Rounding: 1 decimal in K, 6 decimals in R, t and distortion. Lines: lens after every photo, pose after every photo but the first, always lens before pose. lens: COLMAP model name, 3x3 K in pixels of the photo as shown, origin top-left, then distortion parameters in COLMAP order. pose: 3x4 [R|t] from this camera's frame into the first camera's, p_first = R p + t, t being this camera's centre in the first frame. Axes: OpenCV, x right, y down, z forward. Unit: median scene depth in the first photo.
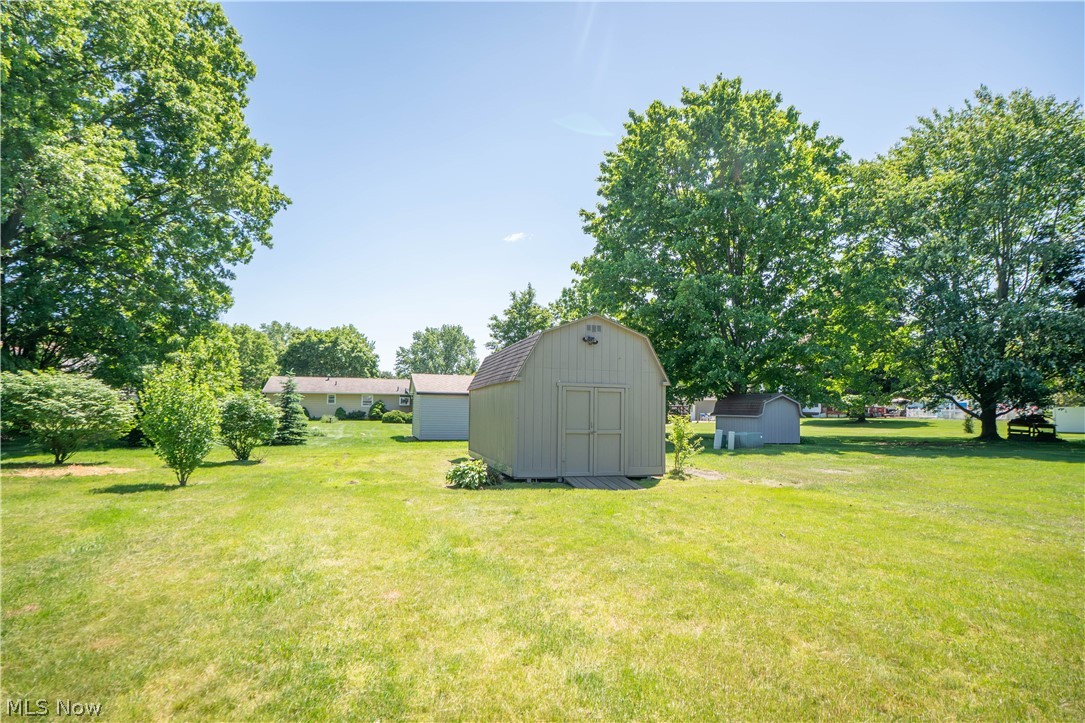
lens RADIAL K [[534.3, 0, 542.5], [0, 534.3, 398.7], [0, 0, 1]] dist [-0.058497, 0.000250]
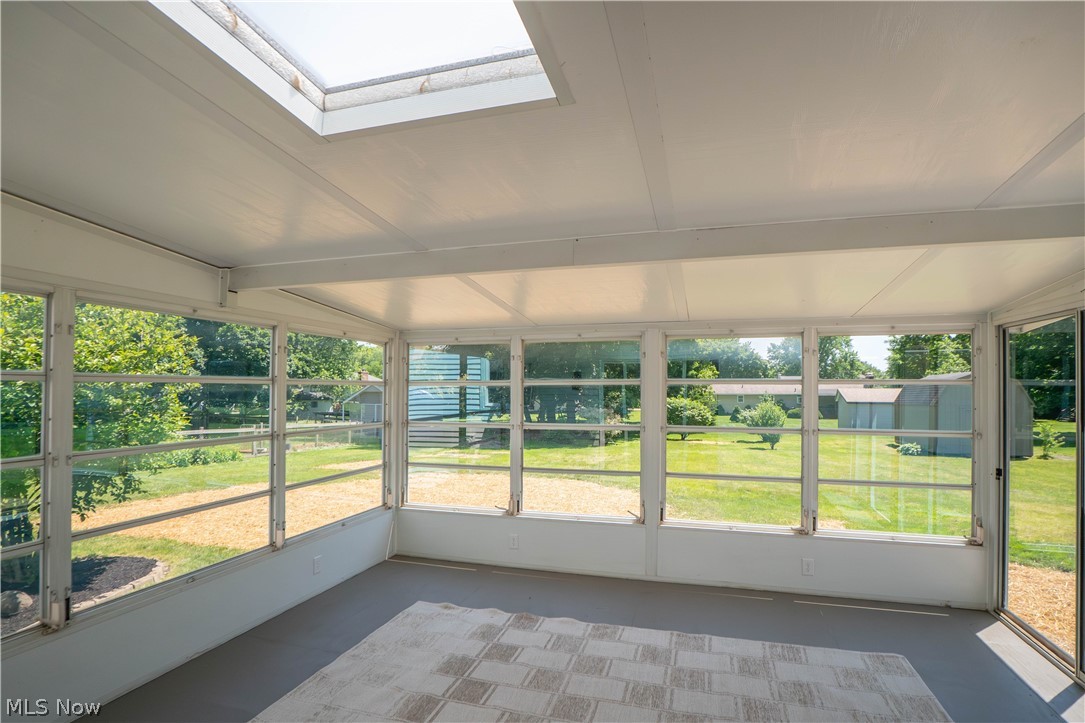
lens RADIAL K [[543.9, 0, 550.3], [0, 543.9, 381.2], [0, 0, 1]] dist [-0.029868, 0.000514]
pose [[0.815732, -0.022930, -0.577975, -0.024245], [0.015085, 0.999717, -0.018372, -0.042509], [0.578233, 0.006268, 0.815848, -0.591153]]
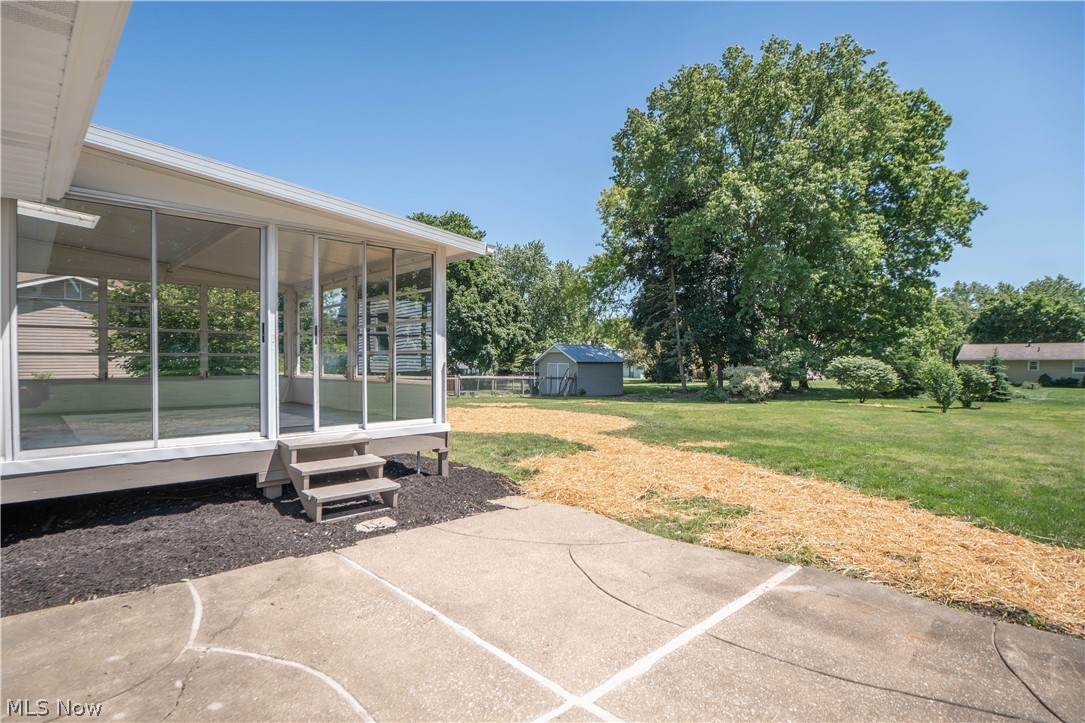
lens RADIAL K [[557.4, 0, 541.5], [0, 557.4, 366.6], [0, 0, 1]] dist [-0.054580, 0.023221]
pose [[0.437756, -0.007888, -0.899059, 0.200191], [0.013348, 0.999908, -0.002274, -0.012887], [0.898995, -0.011005, 0.437821, -0.499060]]
